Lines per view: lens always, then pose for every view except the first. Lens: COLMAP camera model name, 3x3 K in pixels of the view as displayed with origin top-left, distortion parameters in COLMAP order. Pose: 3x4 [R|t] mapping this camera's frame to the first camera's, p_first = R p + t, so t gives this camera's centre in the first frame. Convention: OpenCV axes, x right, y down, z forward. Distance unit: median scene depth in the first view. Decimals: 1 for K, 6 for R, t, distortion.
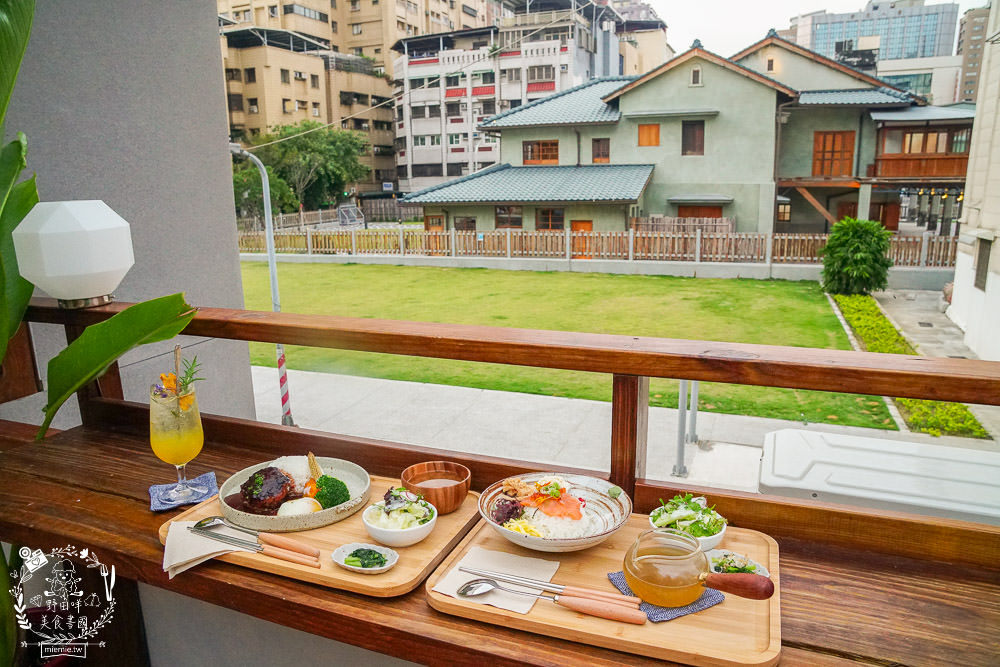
lens RADIAL K [[664.0, 0, 500.0], [0, 664.0, 333.5], [0, 0, 1]] dist [-0.143713, 0.100746]
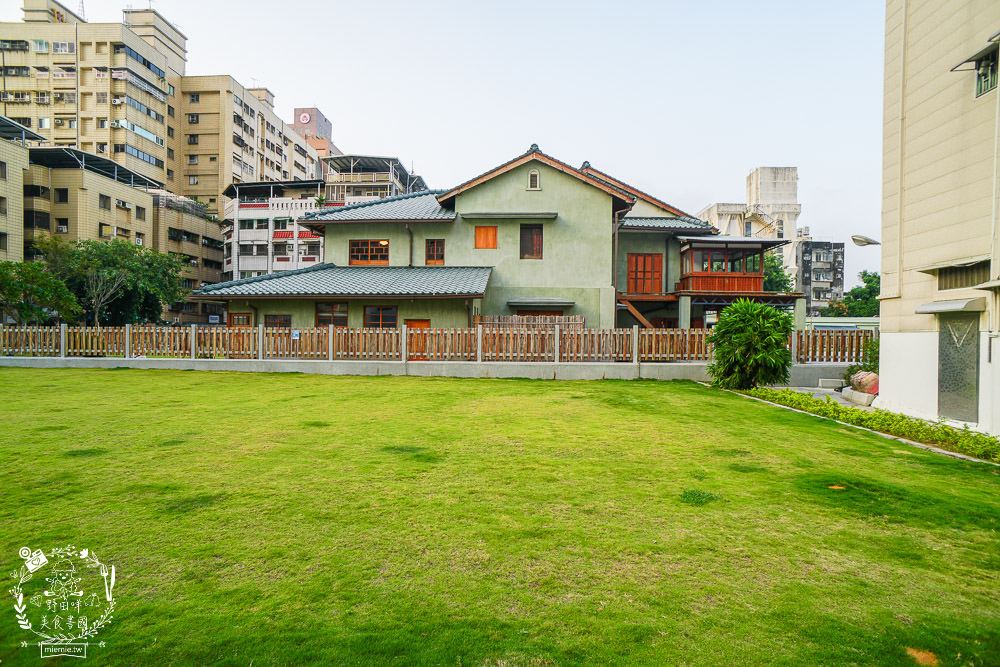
lens RADIAL K [[529.9, 0, 495.9], [0, 529.9, 340.8], [0, 0, 1]] dist [-0.081570, 0.057074]
pose [[0.948531, 0.027463, 0.315491, 0.001050], [0.038411, 0.978900, -0.200696, 0.001397], [-0.314346, 0.202484, 0.927462, 0.291458]]
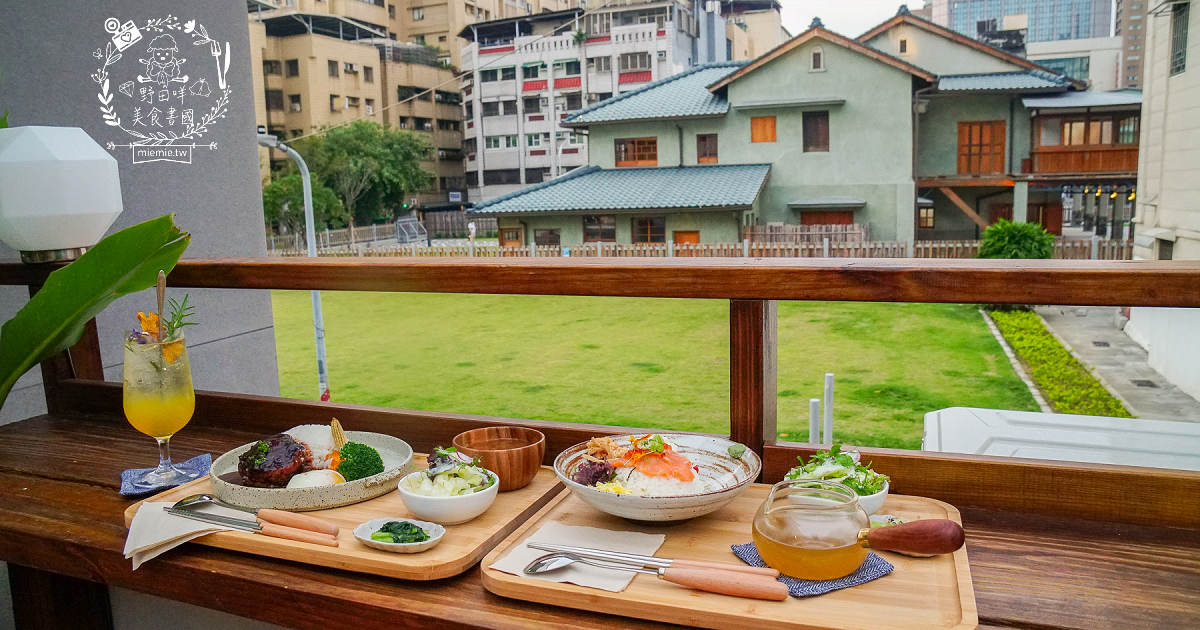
lens RADIAL K [[796.8, 0, 599.1], [0, 796.8, 311.3], [0, 0, 1]] dist [-0.144136, 0.100933]
pose [[0.999818, -0.015750, 0.010810, 0.000261], [0.016517, 0.997052, -0.074935, 0.003685], [-0.009598, 0.075100, 0.997130, 0.002270]]
